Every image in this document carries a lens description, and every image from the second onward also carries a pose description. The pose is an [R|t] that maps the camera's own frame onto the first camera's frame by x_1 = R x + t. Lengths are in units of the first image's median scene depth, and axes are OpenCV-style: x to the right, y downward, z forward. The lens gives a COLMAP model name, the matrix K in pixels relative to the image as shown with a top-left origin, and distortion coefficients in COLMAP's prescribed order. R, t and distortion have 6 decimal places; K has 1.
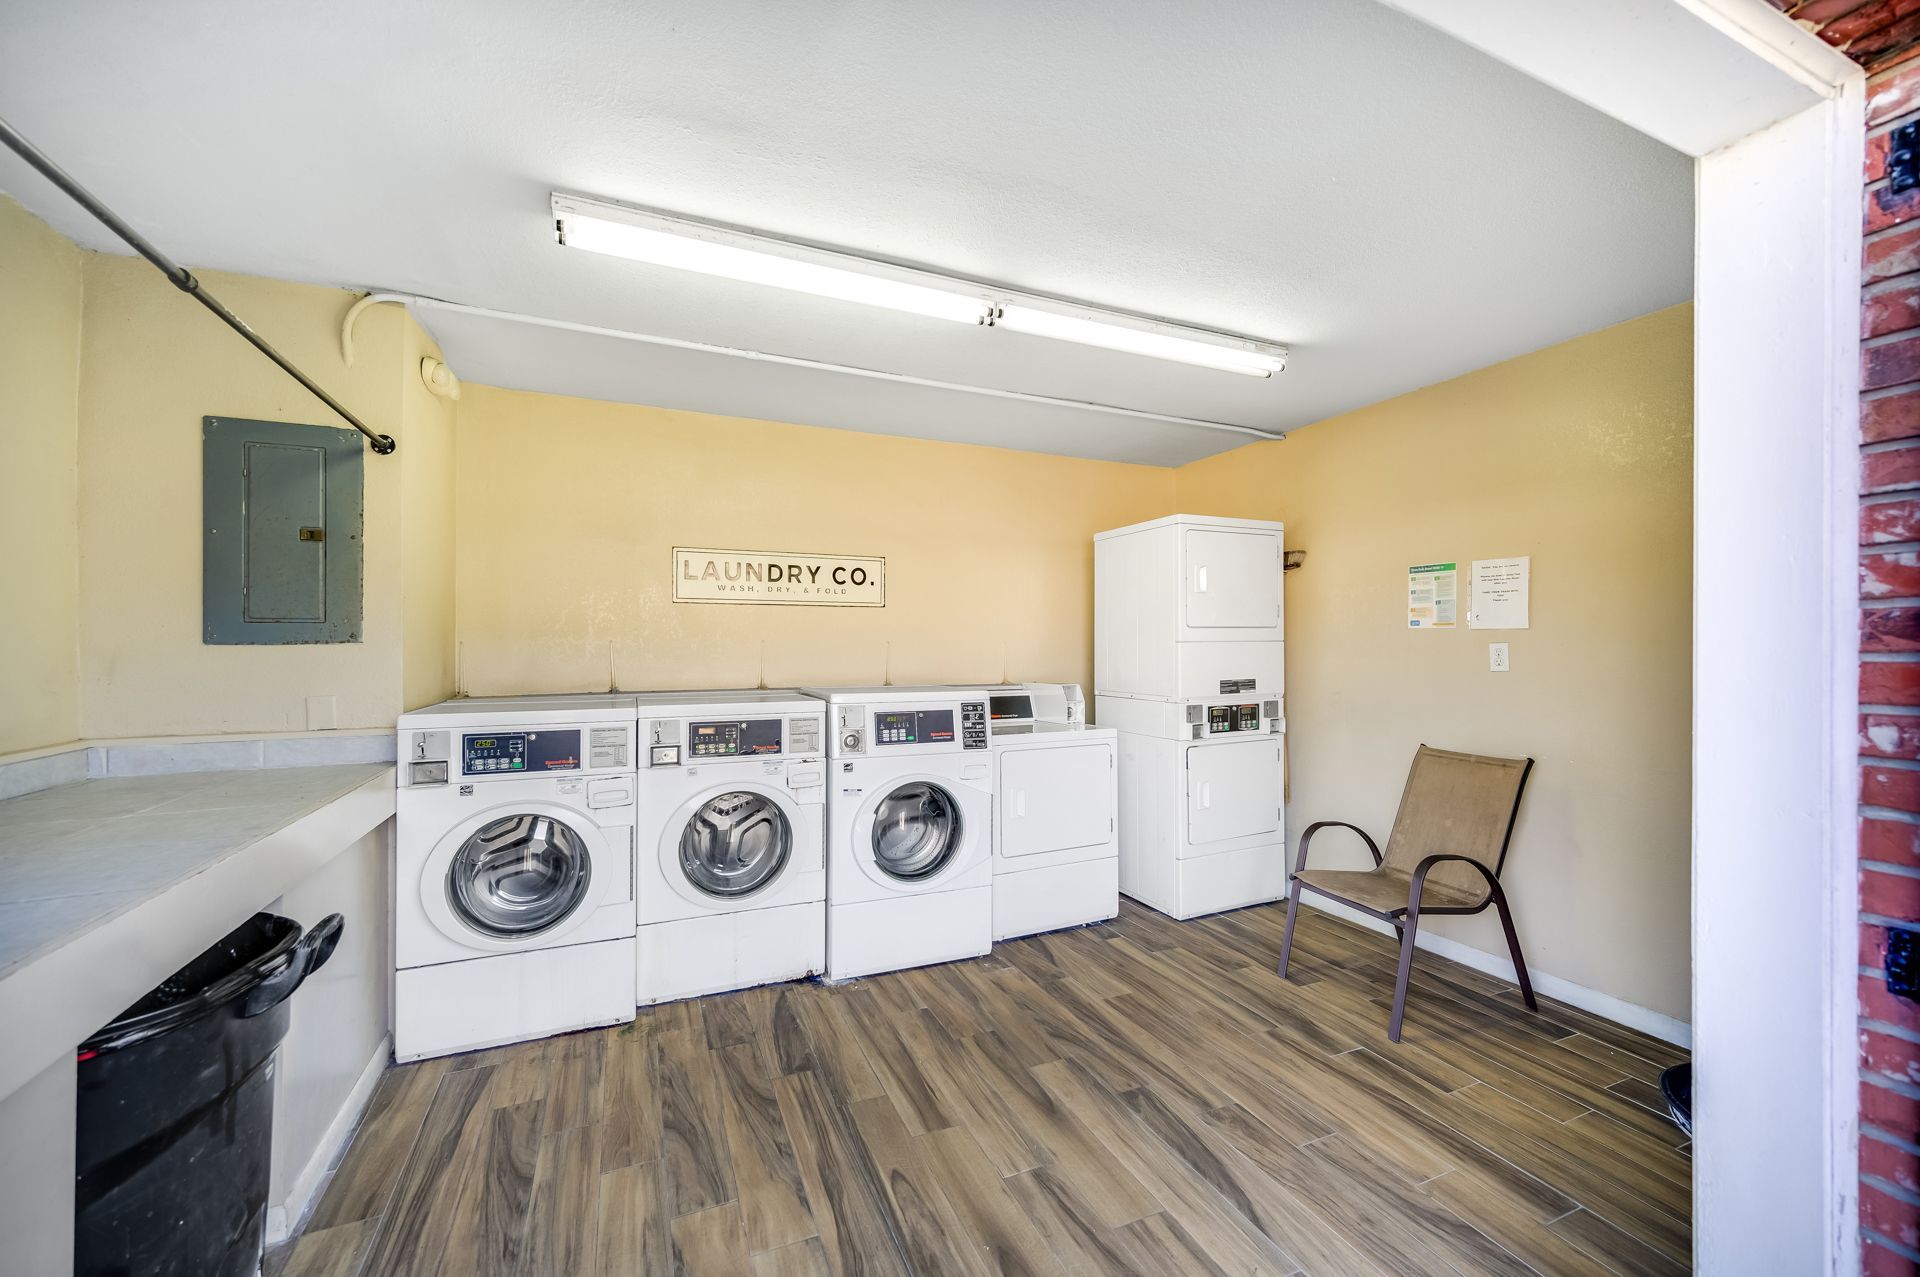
lens RADIAL K [[760.1, 0, 962.1], [0, 760.1, 647.1], [0, 0, 1]] dist [-0.000684, -0.000289]
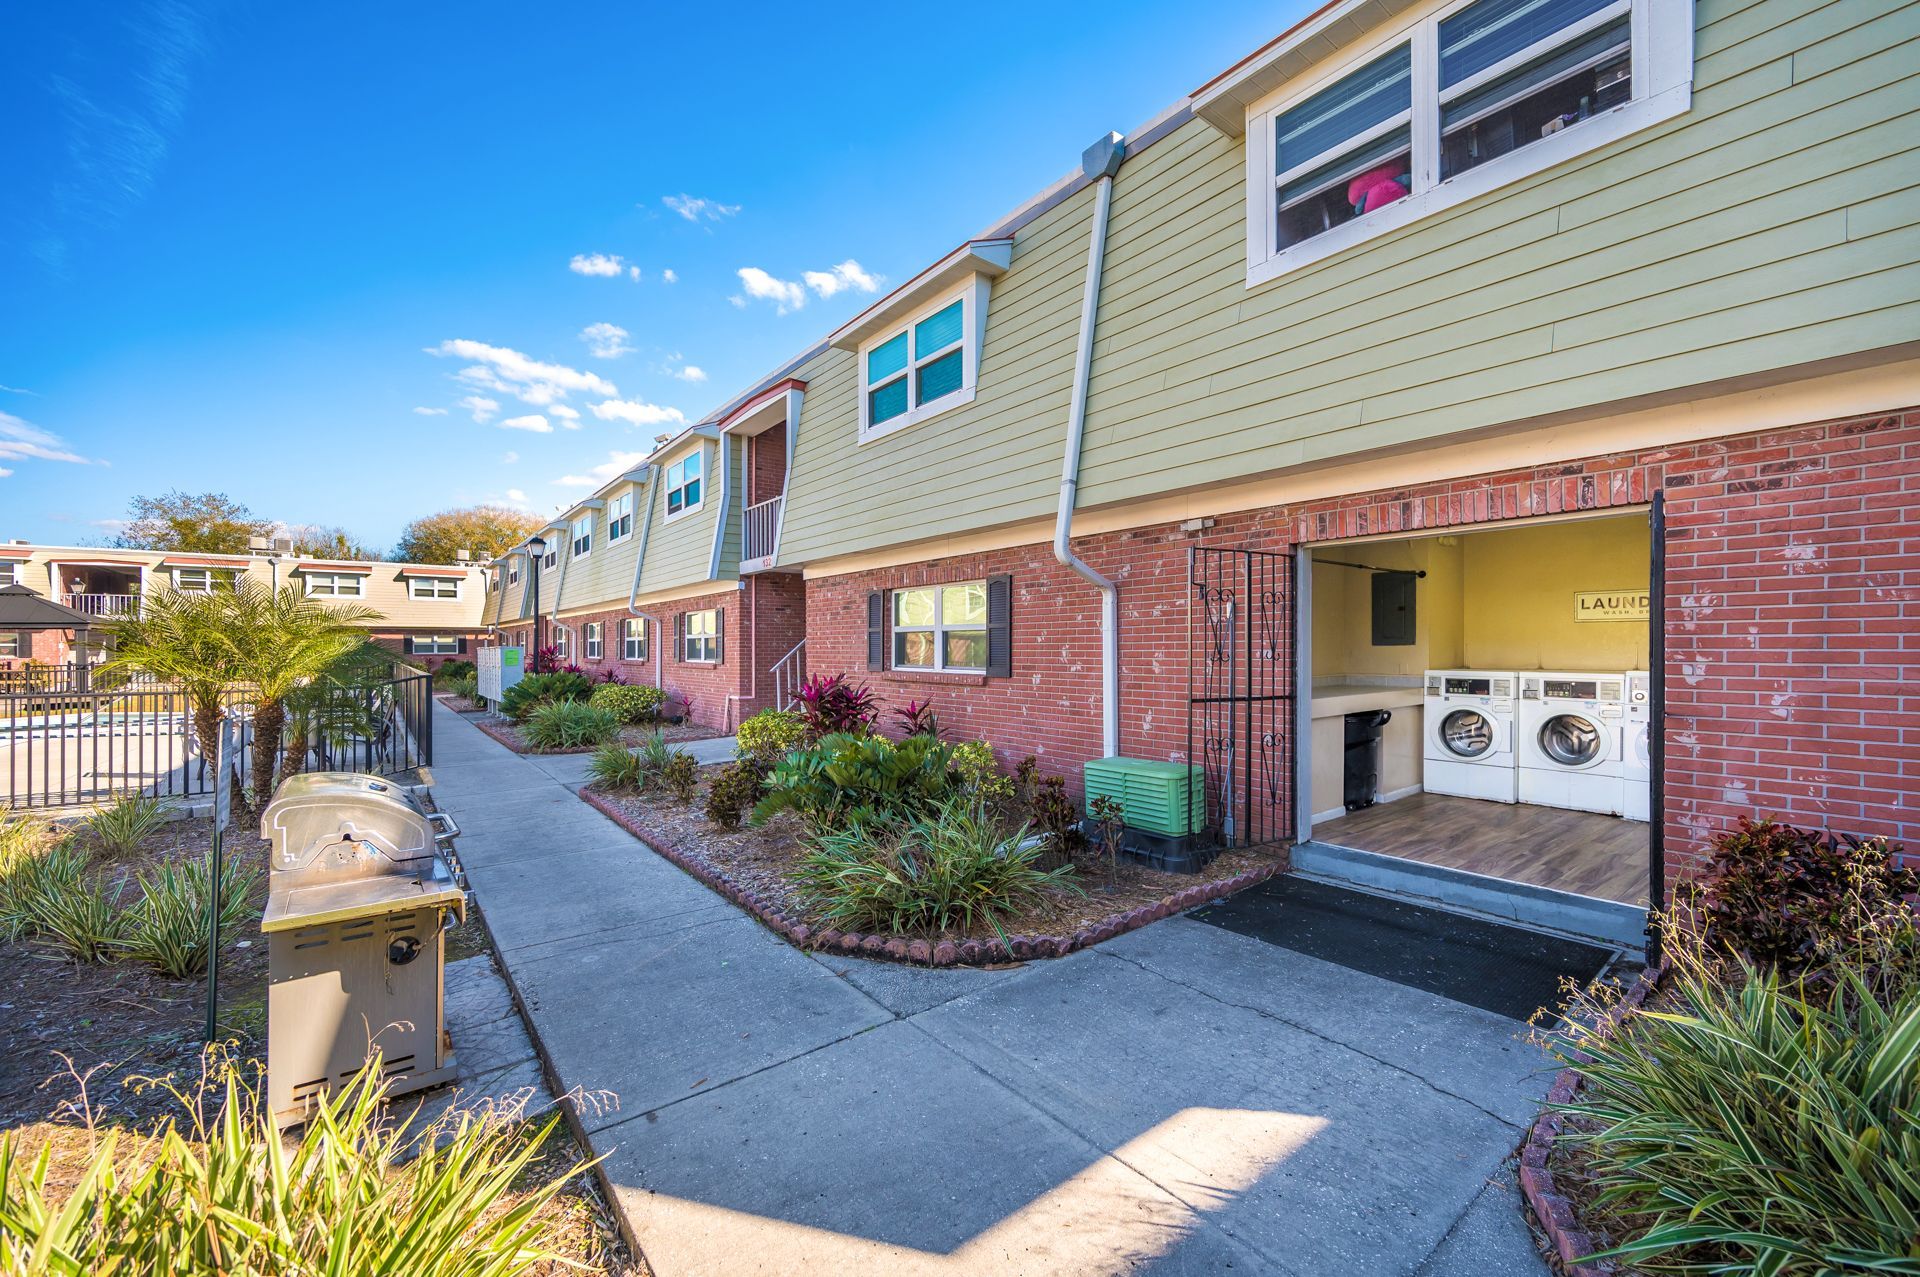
lens RADIAL K [[760.1, 0, 962.1], [0, 760.1, 647.1], [0, 0, 1]] dist [-0.000684, -0.000289]
pose [[0.246797, 0.003512, -0.969061, 1.450805], [0.002178, 0.999989, 0.004178, -0.011830], [0.969065, -0.003141, 0.246786, -1.264089]]
